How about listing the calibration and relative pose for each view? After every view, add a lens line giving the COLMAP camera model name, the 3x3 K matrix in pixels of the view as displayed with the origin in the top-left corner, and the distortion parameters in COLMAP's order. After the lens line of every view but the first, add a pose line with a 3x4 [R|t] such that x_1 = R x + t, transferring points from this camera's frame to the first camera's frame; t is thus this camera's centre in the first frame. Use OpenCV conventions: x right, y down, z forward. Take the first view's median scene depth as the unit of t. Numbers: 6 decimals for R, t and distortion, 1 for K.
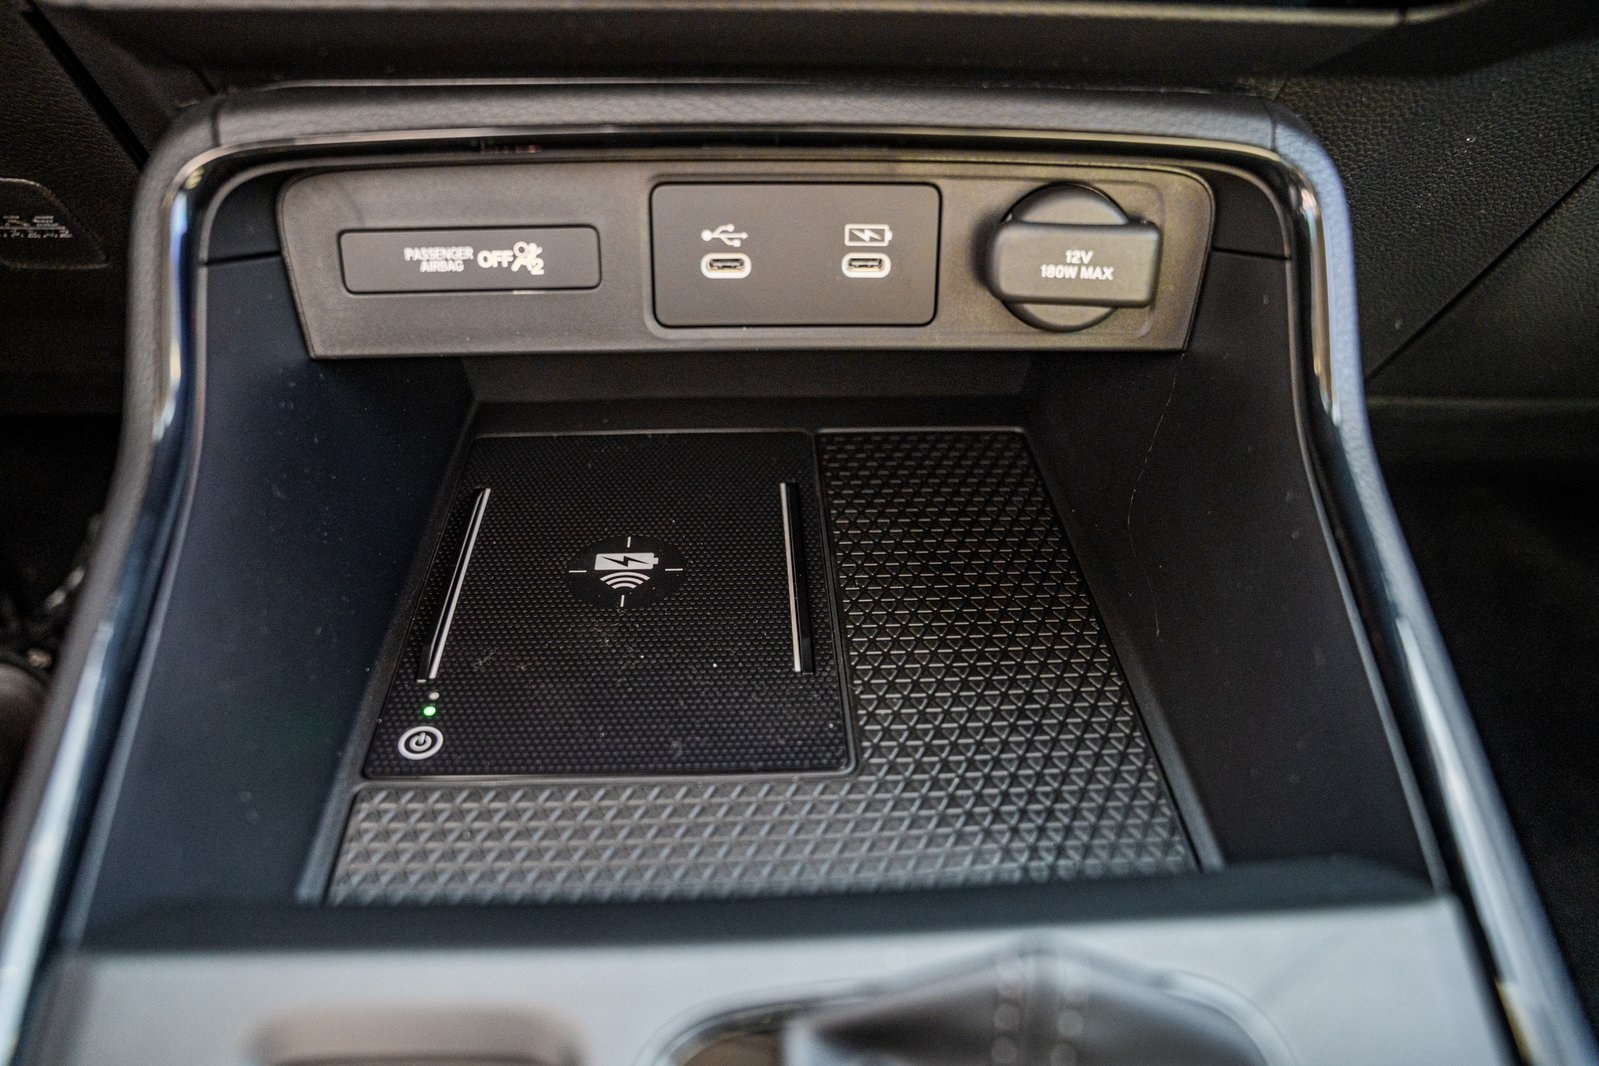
lens RADIAL K [[1105.2, 0, 832.2], [0, 1105.2, 535.6], [0, 0, 1]] dist [-0.152983, 0.090441]
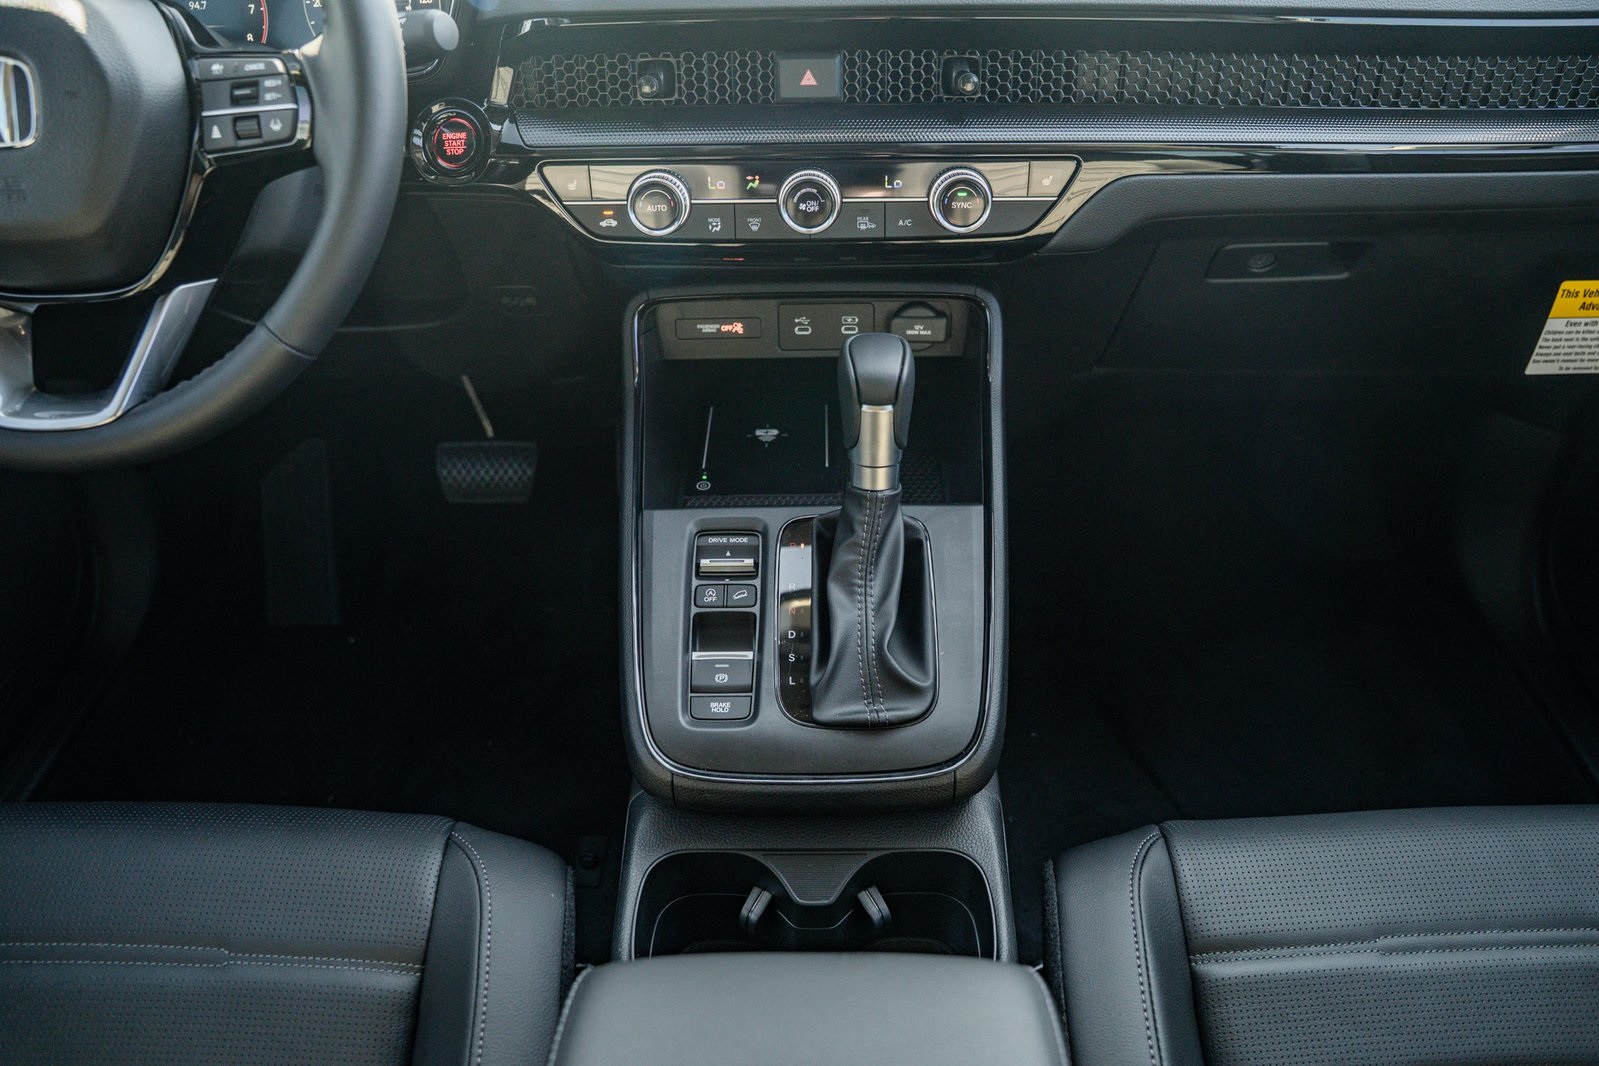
lens RADIAL K [[1105.2, 0, 832.2], [0, 1105.2, 535.6], [0, 0, 1]] dist [-0.152983, 0.090441]
pose [[0.996900, 0.010486, -0.077976, 0.228835], [-0.006574, 0.998714, 0.050262, 0.168439], [0.078403, -0.049594, 0.995687, -2.072668]]
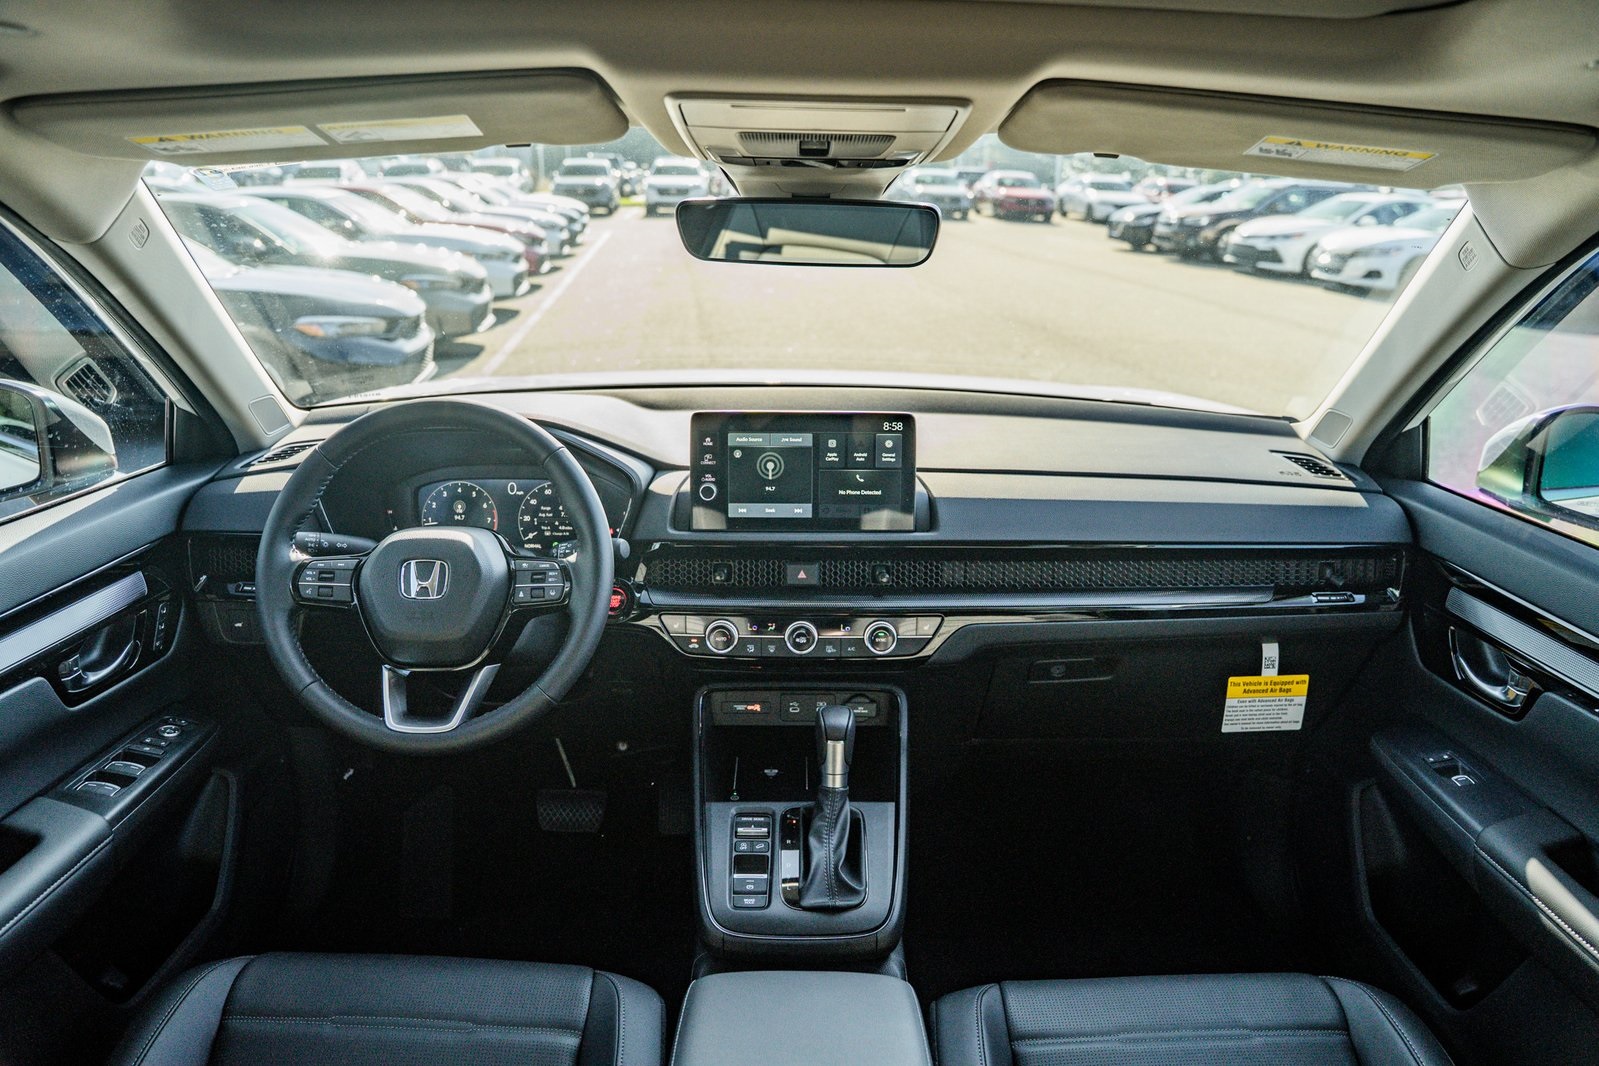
lens RADIAL K [[1105.2, 0, 832.2], [0, 1105.2, 535.6], [0, 0, 1]] dist [-0.152983, 0.090441]
pose [[0.998700, -0.003259, -0.050876, 0.360690], [-0.013926, 0.942561, -0.333745, 0.739648], [0.049042, 0.334019, 0.941290, -4.317215]]
